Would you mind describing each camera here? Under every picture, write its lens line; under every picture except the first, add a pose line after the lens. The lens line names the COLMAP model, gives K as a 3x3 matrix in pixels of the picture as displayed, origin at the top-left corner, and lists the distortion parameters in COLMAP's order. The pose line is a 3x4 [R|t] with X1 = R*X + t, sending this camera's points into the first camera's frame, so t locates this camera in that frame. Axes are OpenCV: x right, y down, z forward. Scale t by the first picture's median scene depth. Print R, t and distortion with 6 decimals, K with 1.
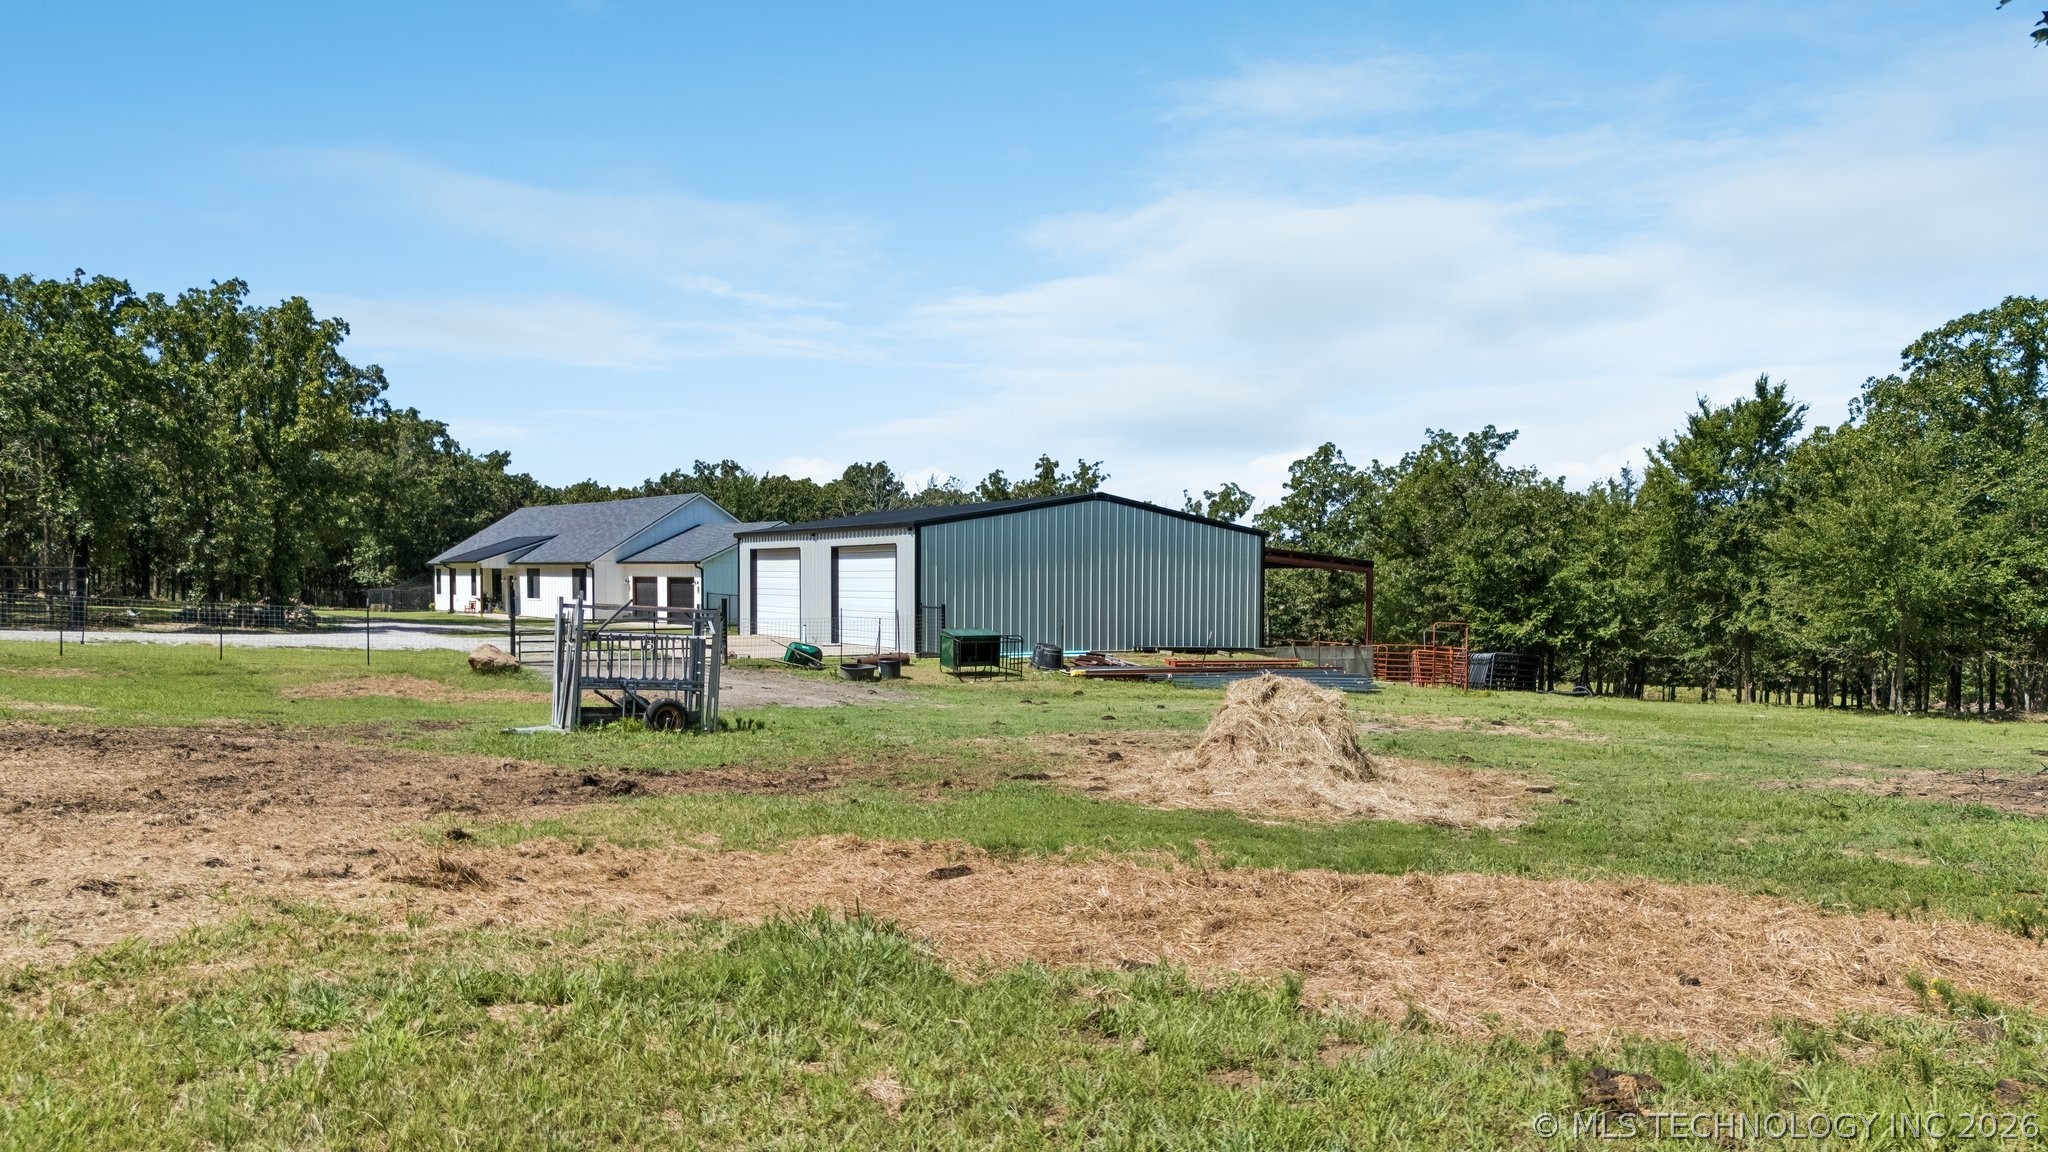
lens RADIAL K [[1506.0, 0, 1012.0], [0, 1506.0, 591.1], [0, 0, 1]] dist [0.042556, -0.028689]
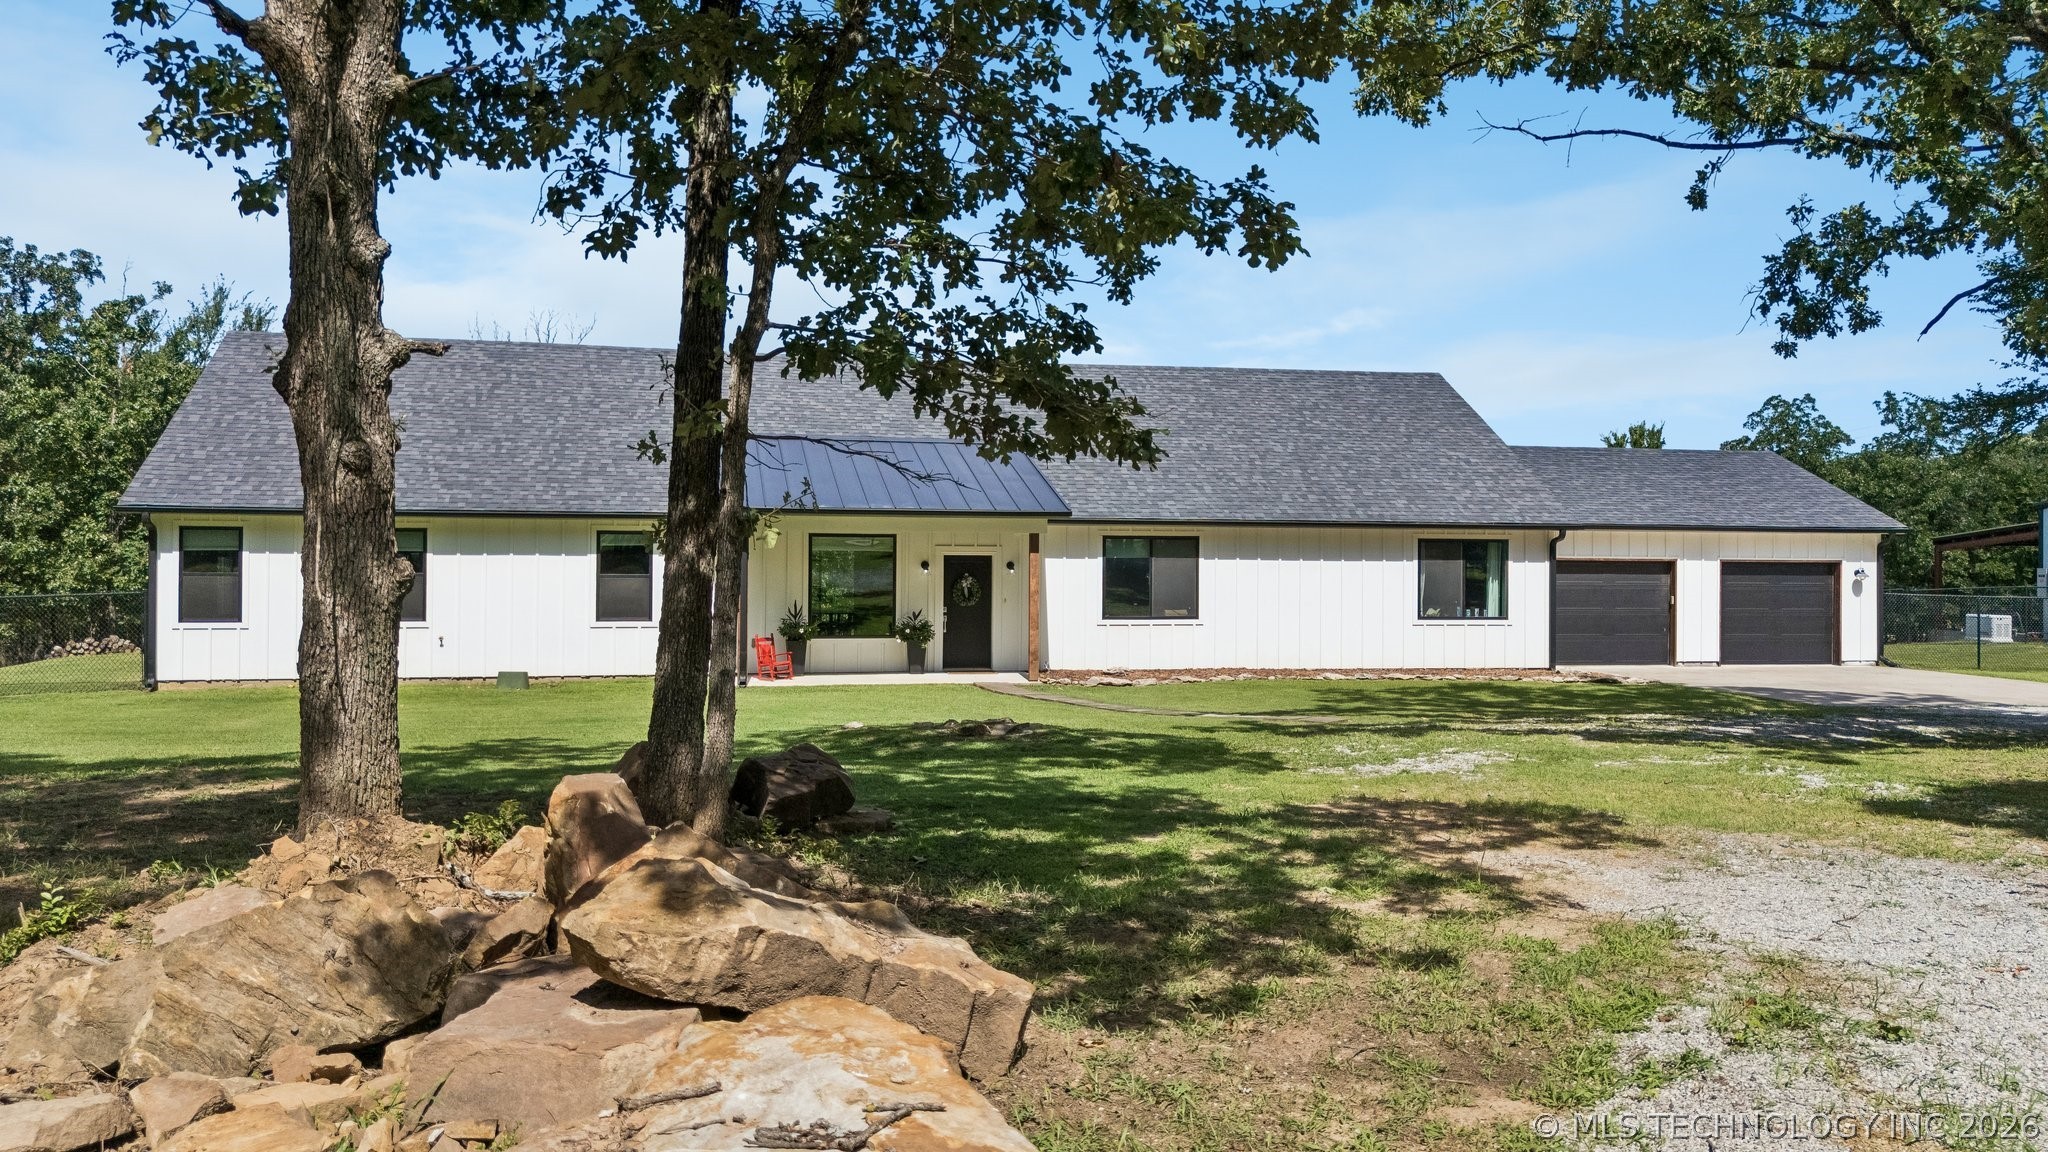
lens RADIAL K [[1506.0, 0, 1019.2], [0, 1506.0, 569.7], [0, 0, 1]] dist [0.042556, -0.028689]
pose [[0.441551, -0.009858, 0.897182, -0.599309], [0.005911, 0.999950, 0.008079, -0.009555], [-0.897217, 0.001736, 0.441587, 0.809213]]
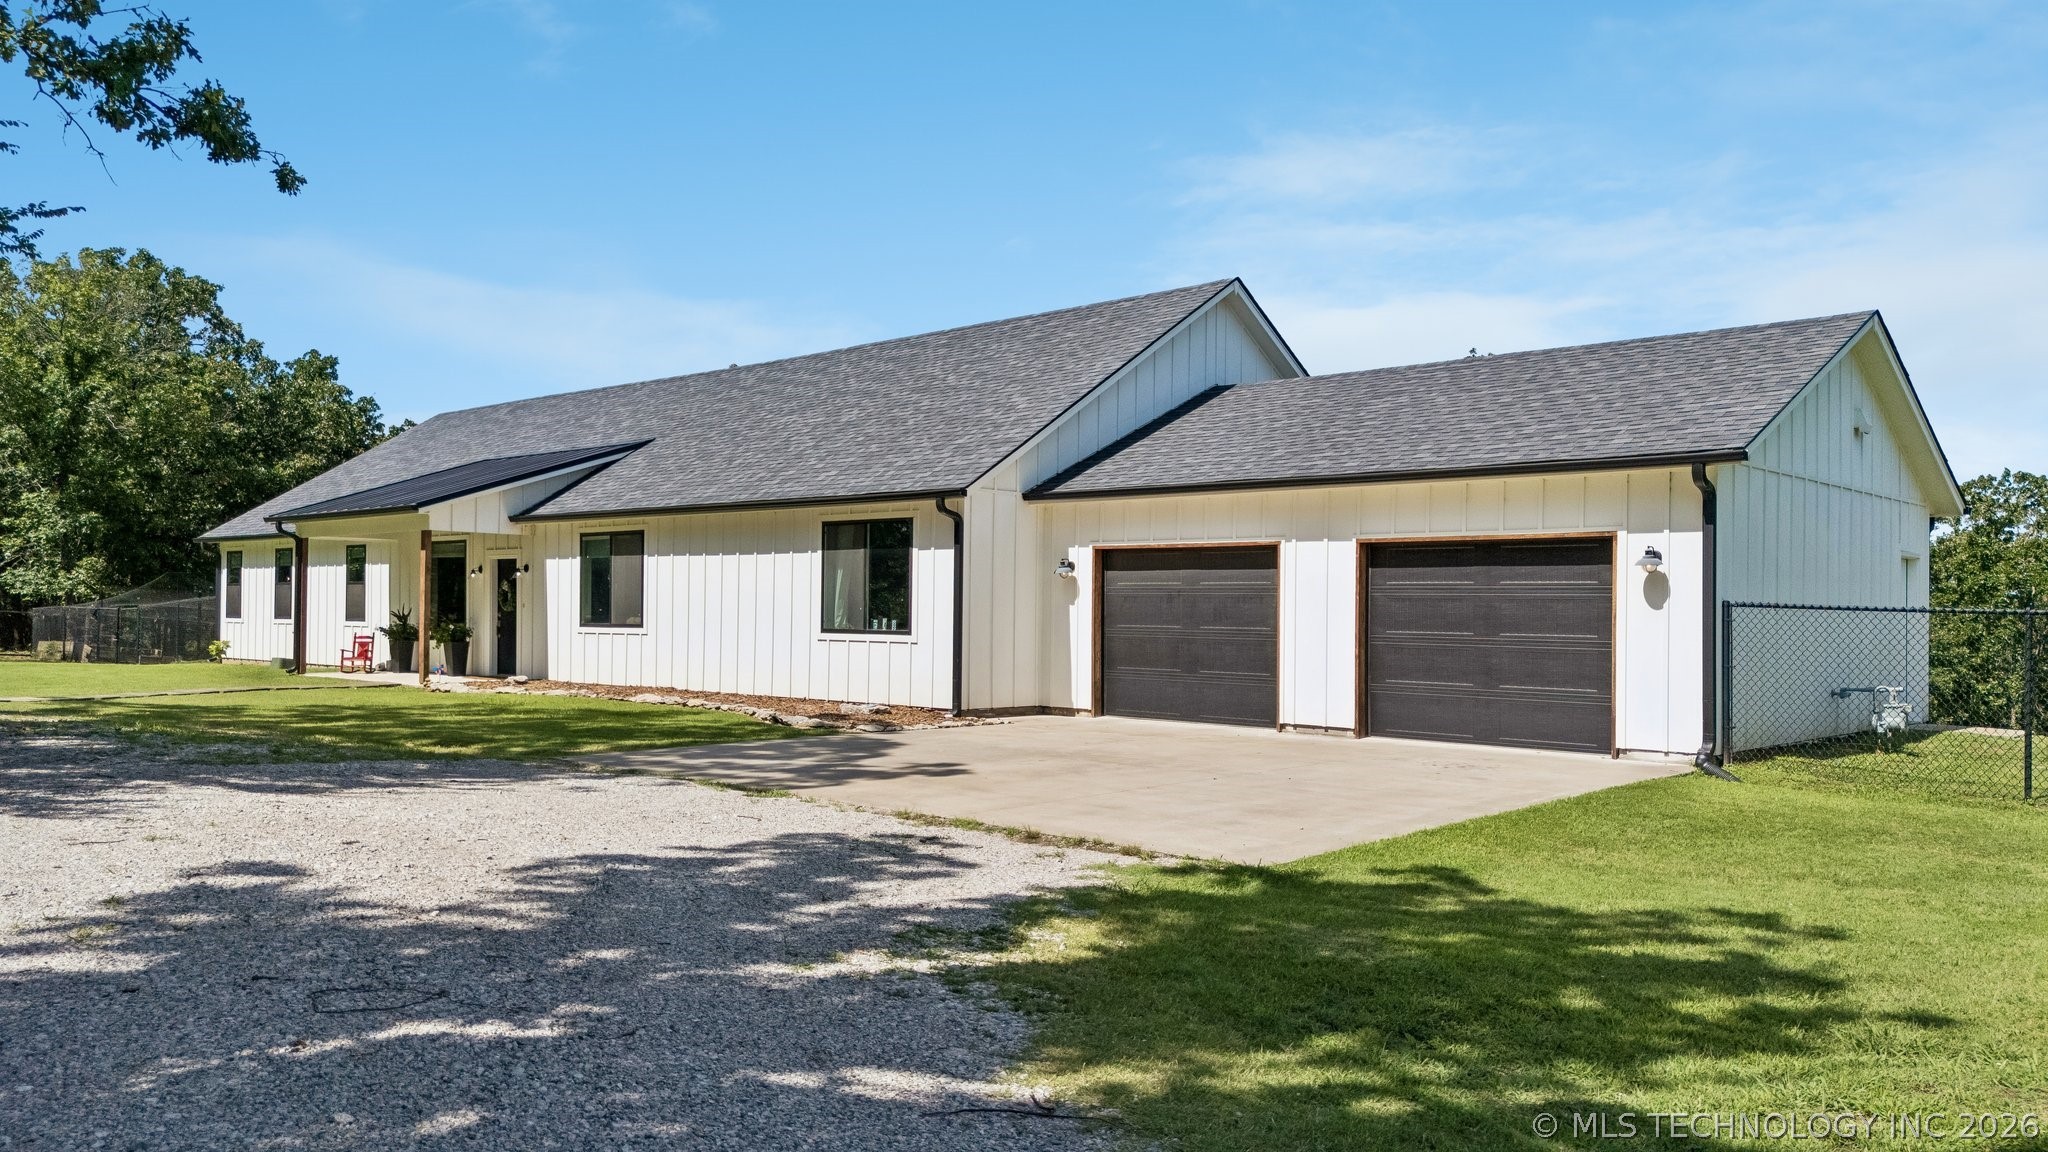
lens RADIAL K [[1506.0, 0, 1034.0], [0, 1506.0, 565.0], [0, 0, 1]] dist [0.042556, -0.028689]
pose [[0.984975, 0.011587, 0.172309, -0.264088], [-0.004442, 0.999116, -0.041792, 0.003974], [-0.172641, 0.040398, 0.984156, 0.629798]]
